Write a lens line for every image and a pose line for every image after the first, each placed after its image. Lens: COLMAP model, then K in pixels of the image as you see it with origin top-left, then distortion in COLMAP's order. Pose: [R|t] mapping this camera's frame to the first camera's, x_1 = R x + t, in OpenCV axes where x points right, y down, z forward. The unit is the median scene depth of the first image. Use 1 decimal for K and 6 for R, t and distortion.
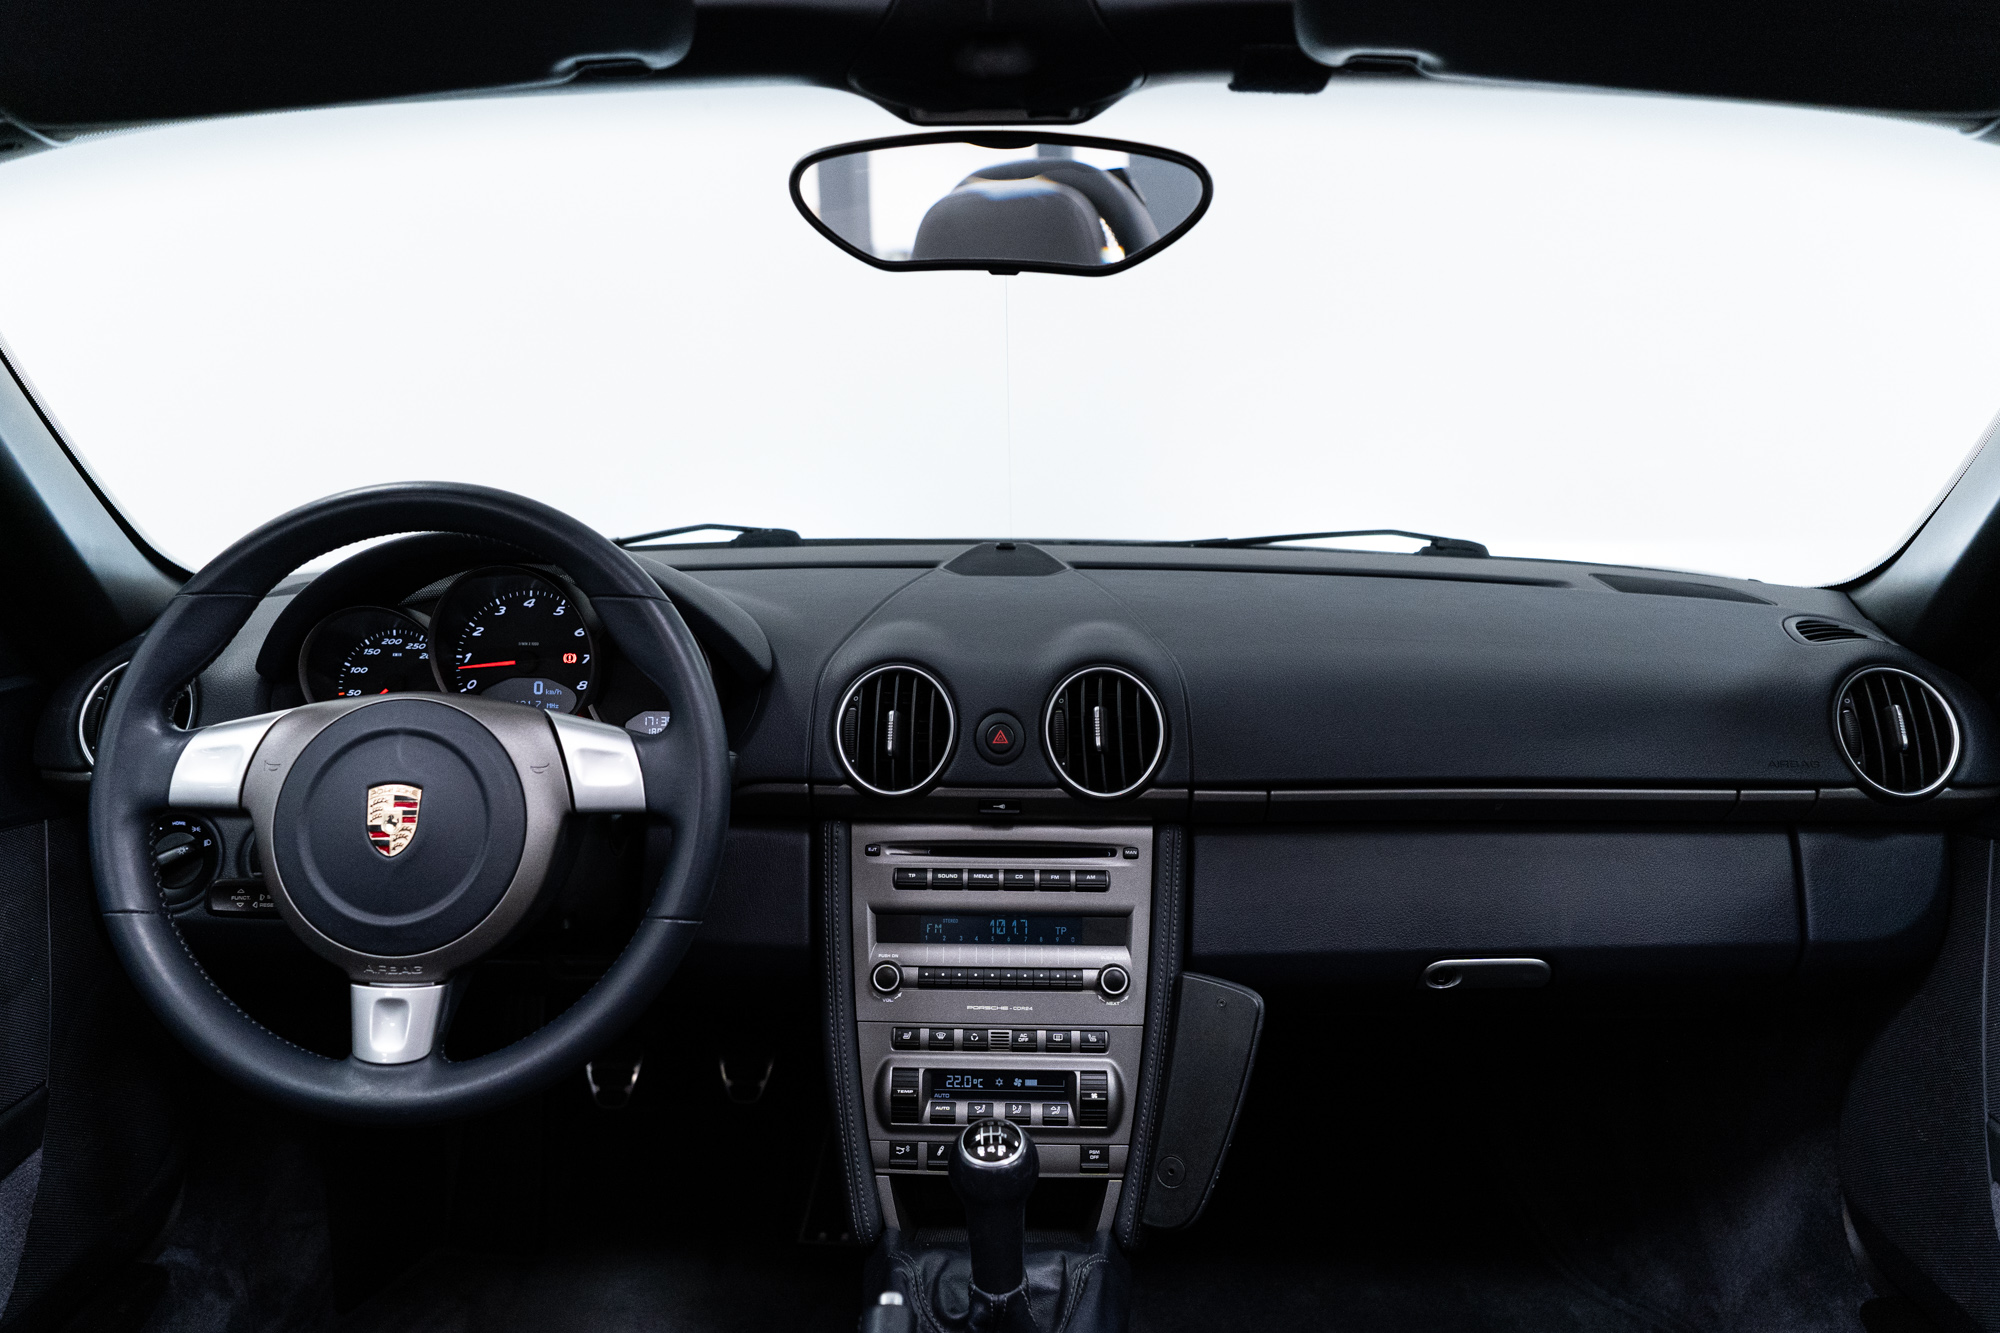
lens RADIAL K [[1537.5, 0, 979.1], [0, 1537.5, 673.2], [0, 0, 1]] dist [-0.004076, -0.013233]
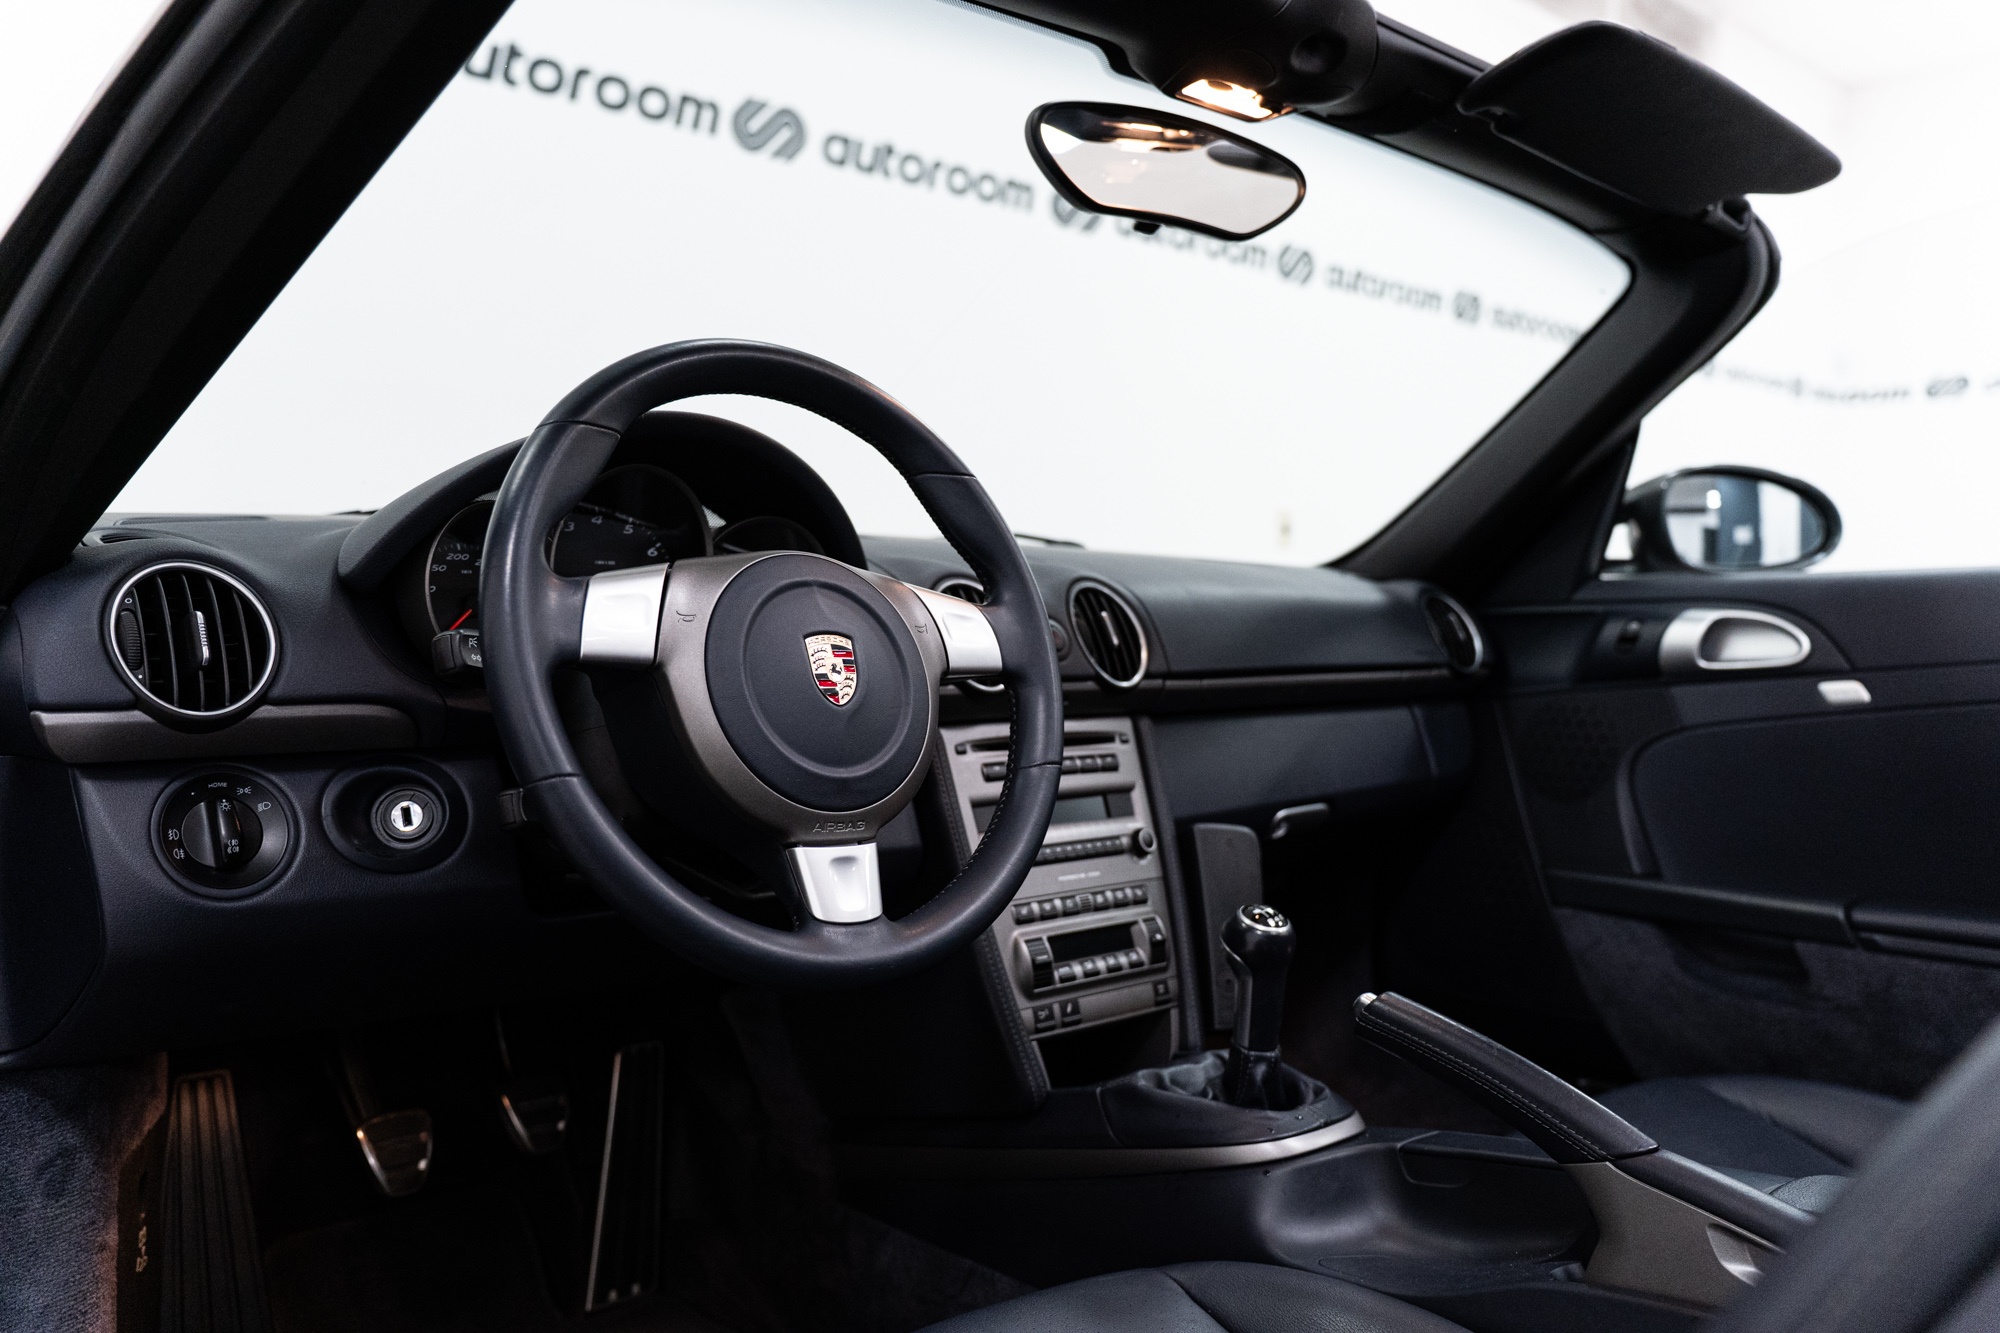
lens RADIAL K [[1646.8, 0, 998.6], [0, 1646.8, 672.1], [0, 0, 1]] dist [0.018109, -0.005767]
pose [[0.712526, -0.020412, 0.701349, -0.878907], [0.113076, 0.989851, -0.086069, 0.168212], [-0.692475, 0.140632, 0.707603, 0.167472]]
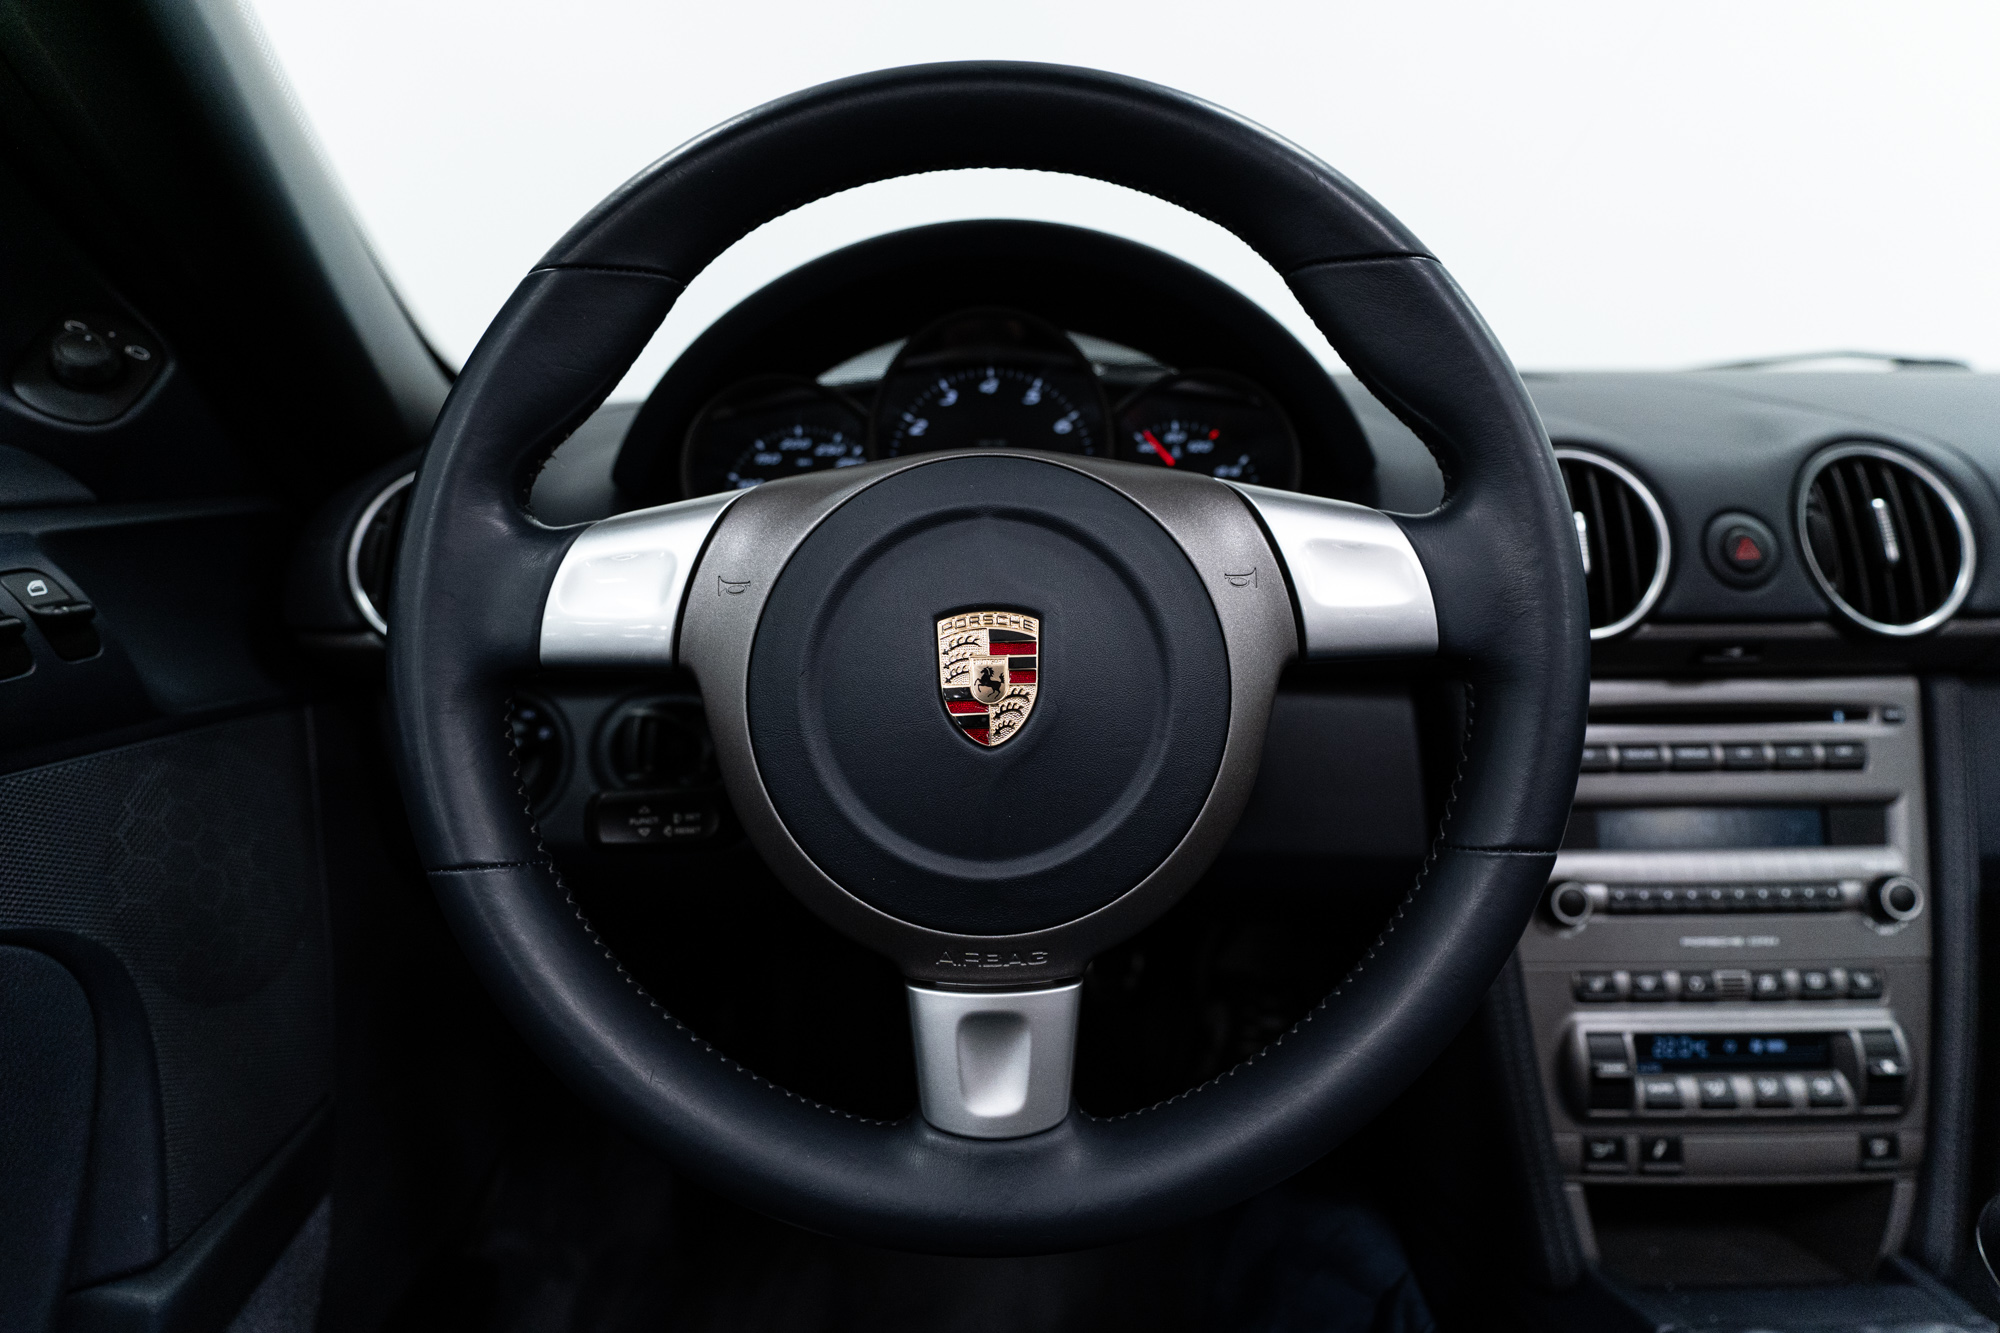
lens RADIAL K [[1051.8, 0, 1000.1], [0, 1051.8, 671.6], [0, 0, 1]] dist [0.001017, 0.003690]
pose [[0.999193, -0.022070, 0.033557, -0.332089], [0.019927, 0.997820, 0.062919, 0.060238], [-0.034872, -0.062200, 0.997454, 0.548186]]
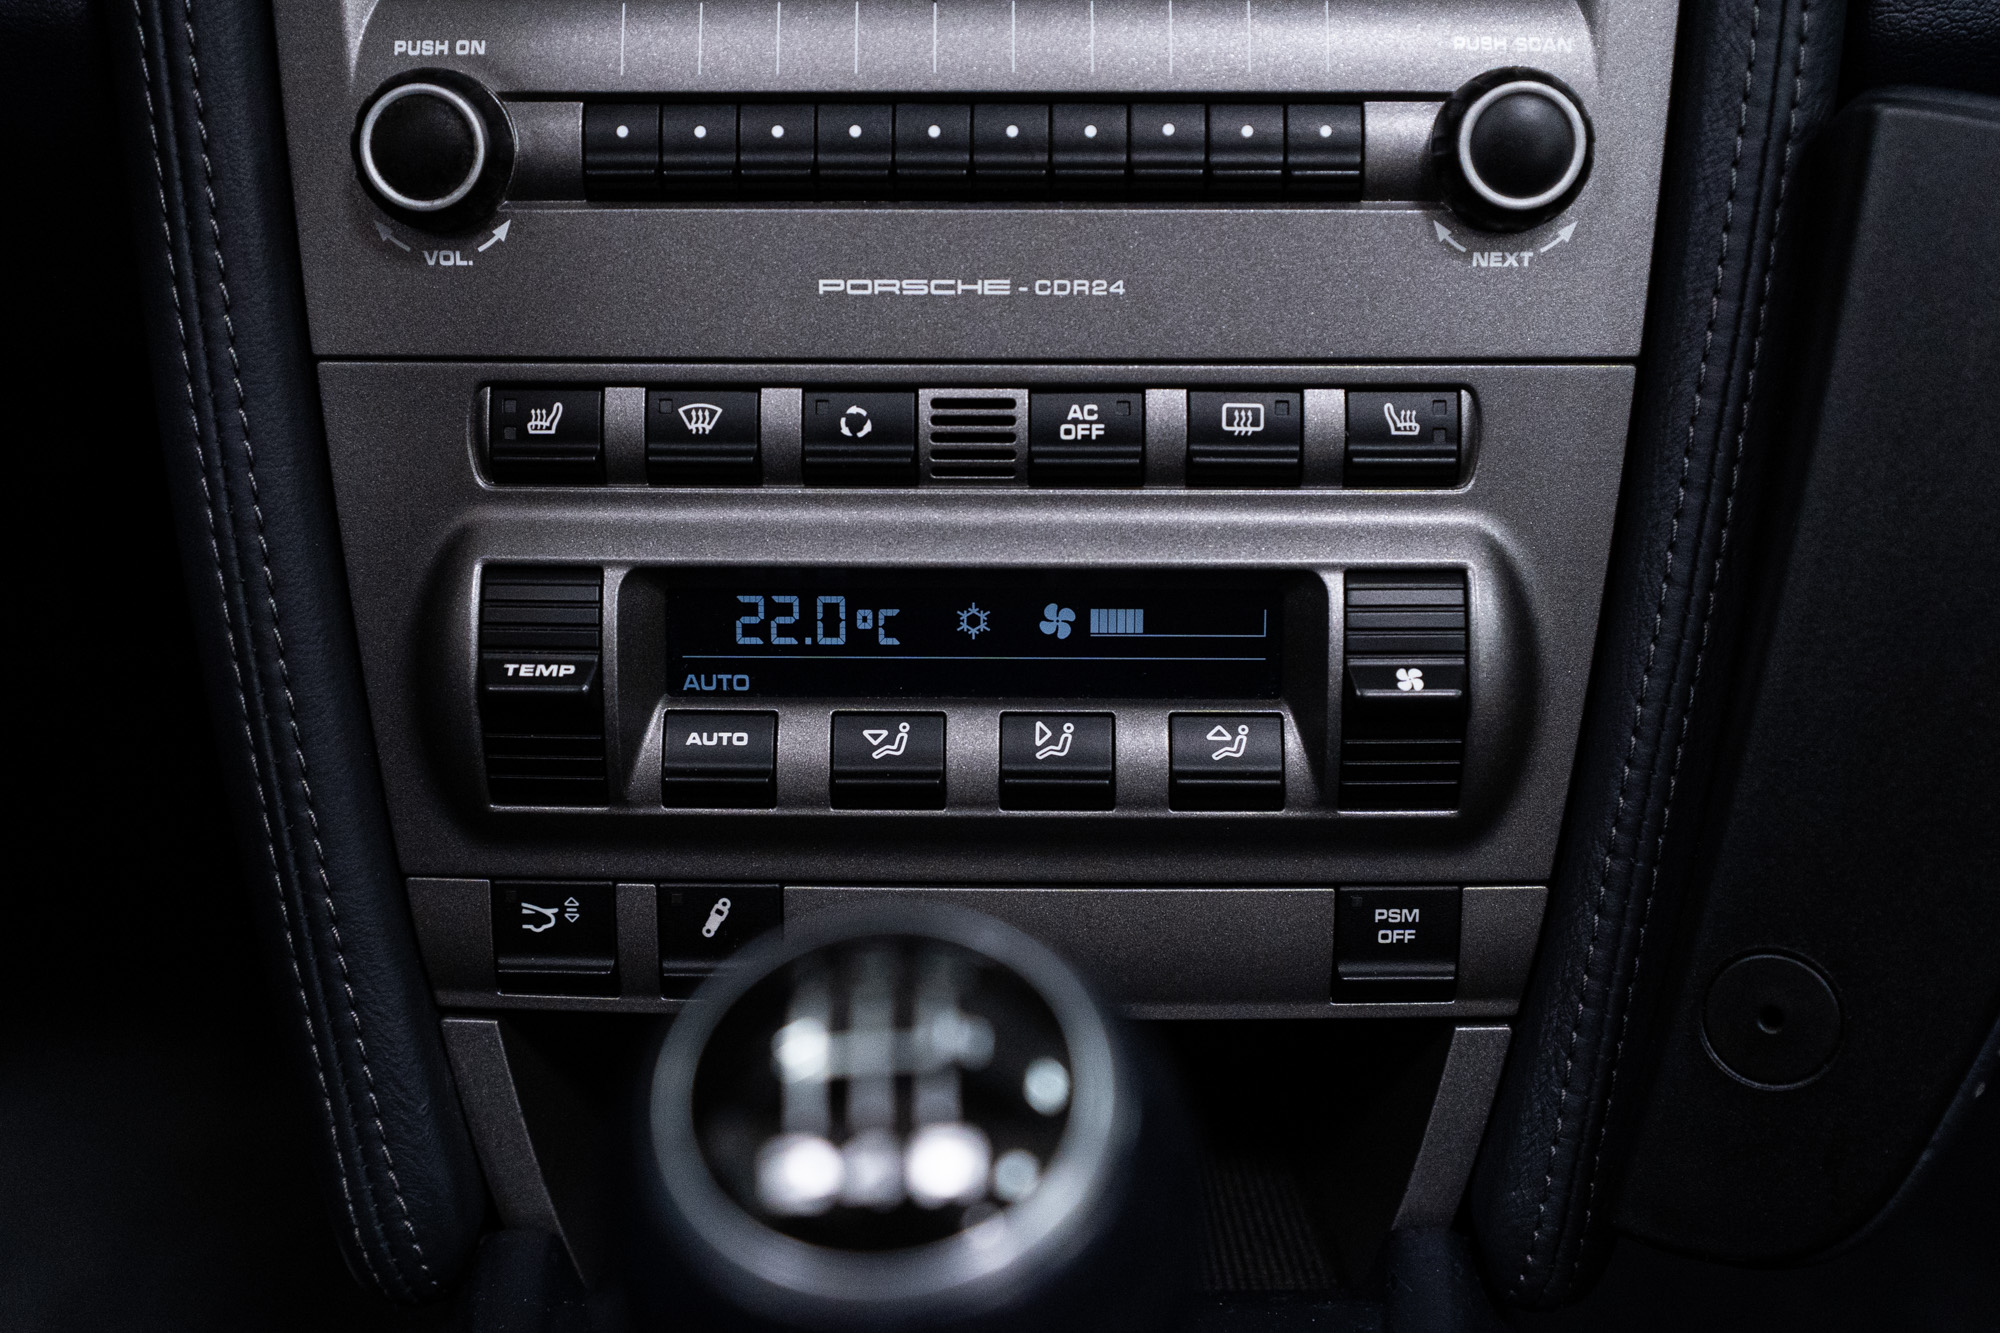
lens RADIAL K [[2435.1, 0, 985.7], [0, 2435.1, 658.8], [0, 0, 1]] dist [-0.010888, 0.000000]
pose [[0.999924, -0.012289, 0.000767, 0.014682], [0.011483, 0.953170, 0.302218, 0.166280], [-0.004445, -0.302186, 0.953239, 0.667713]]
